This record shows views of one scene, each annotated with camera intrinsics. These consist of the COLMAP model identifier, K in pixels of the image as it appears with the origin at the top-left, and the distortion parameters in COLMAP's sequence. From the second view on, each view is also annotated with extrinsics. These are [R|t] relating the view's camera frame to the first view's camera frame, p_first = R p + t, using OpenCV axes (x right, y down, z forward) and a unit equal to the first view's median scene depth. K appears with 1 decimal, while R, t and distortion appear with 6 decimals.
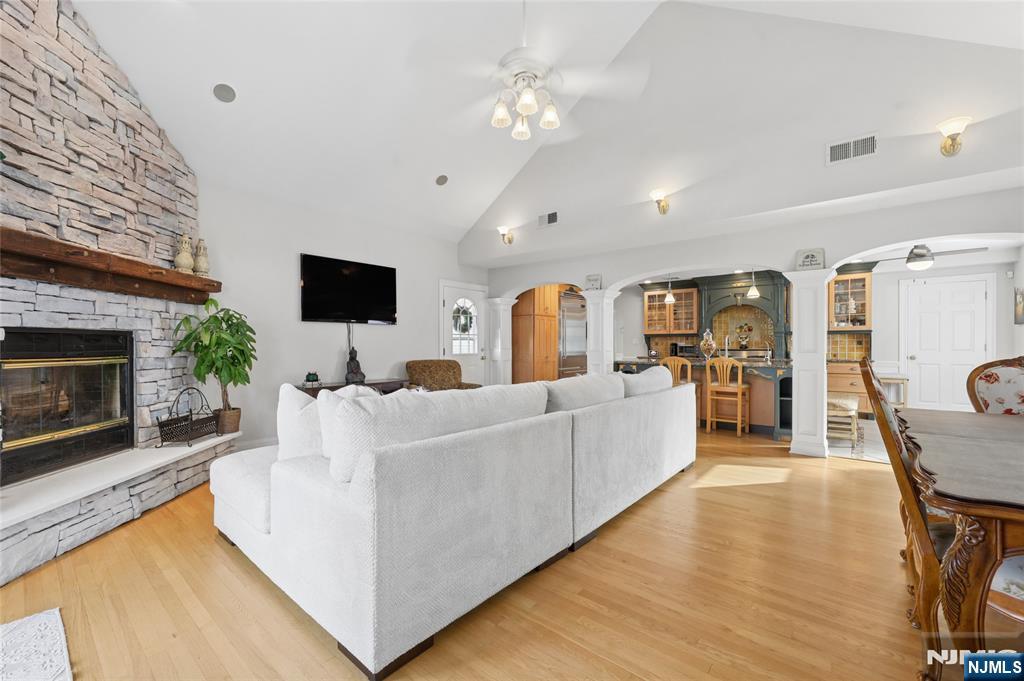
lens RADIAL K [[424.3, 0, 511.3], [0, 424.3, 341.3], [0, 0, 1]] dist [-0.003726, -0.000465]
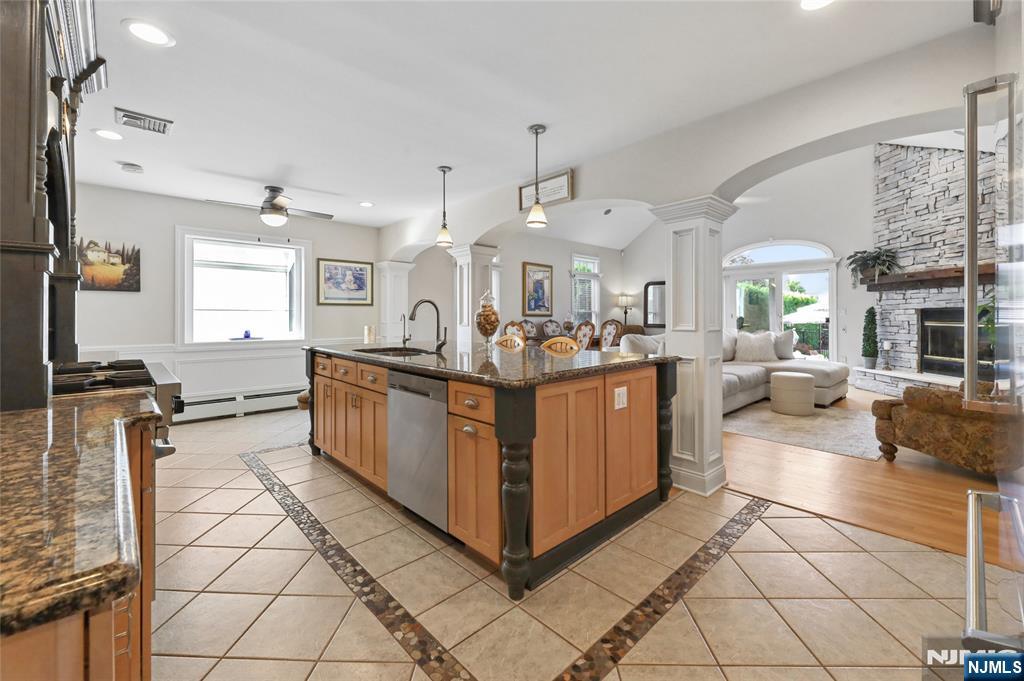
lens RADIAL K [[424.3, 0, 511.6], [0, 424.3, 315.4], [0, 0, 1]] dist [-0.003726, -0.000465]
pose [[-0.987942, 0.002106, 0.154813, 0.280845], [0.001198, 0.999982, -0.005954, 0.006974], [-0.154822, -0.005696, -0.987926, 1.301995]]
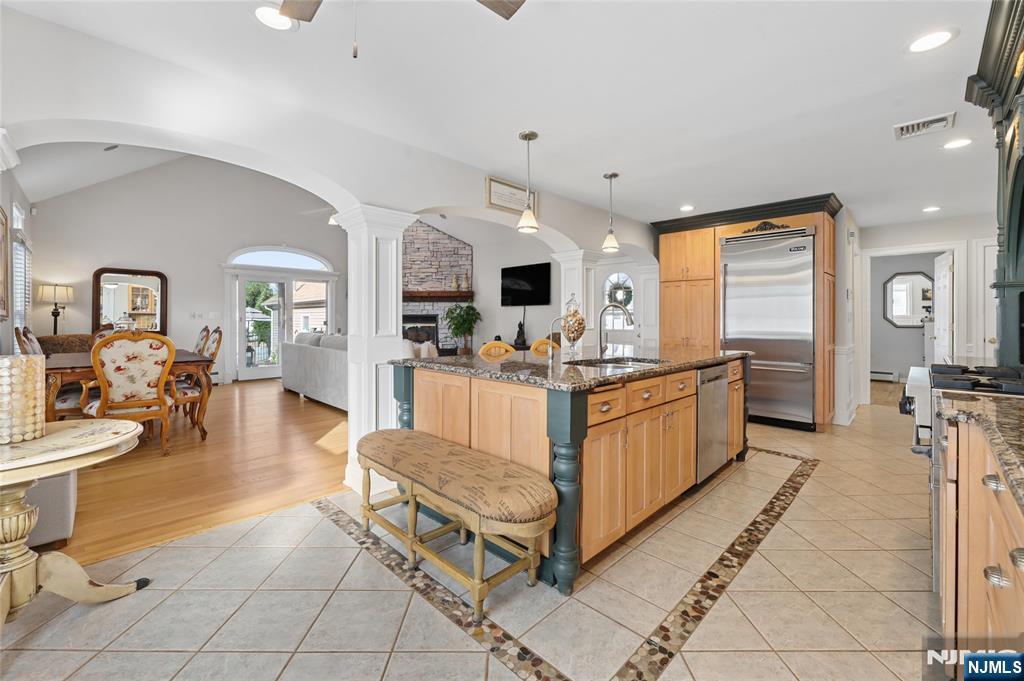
lens RADIAL K [[424.3, 0, 506.1], [0, 424.3, 318.2], [0, 0, 1]] dist [-0.003726, -0.000465]
pose [[-0.105417, 0.001123, -0.994427, 0.870156], [0.002442, 0.999997, 0.000870, 0.000262], [0.994425, -0.002337, -0.105420, 0.818382]]
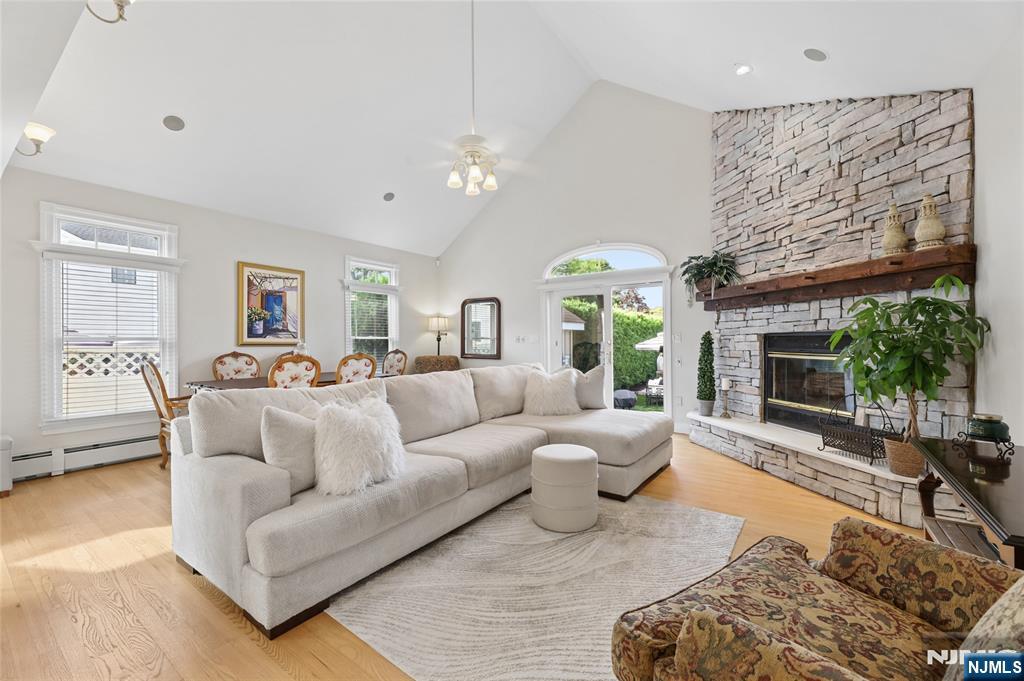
lens RADIAL K [[424.3, 0, 511.7], [0, 424.3, 340.7], [0, 0, 1]] dist [-0.003726, -0.000465]
pose [[-0.998085, 0.006149, -0.061554, -0.000577], [0.006436, 0.999969, -0.004460, -0.000320], [0.061525, -0.004848, -0.998094, 0.921698]]
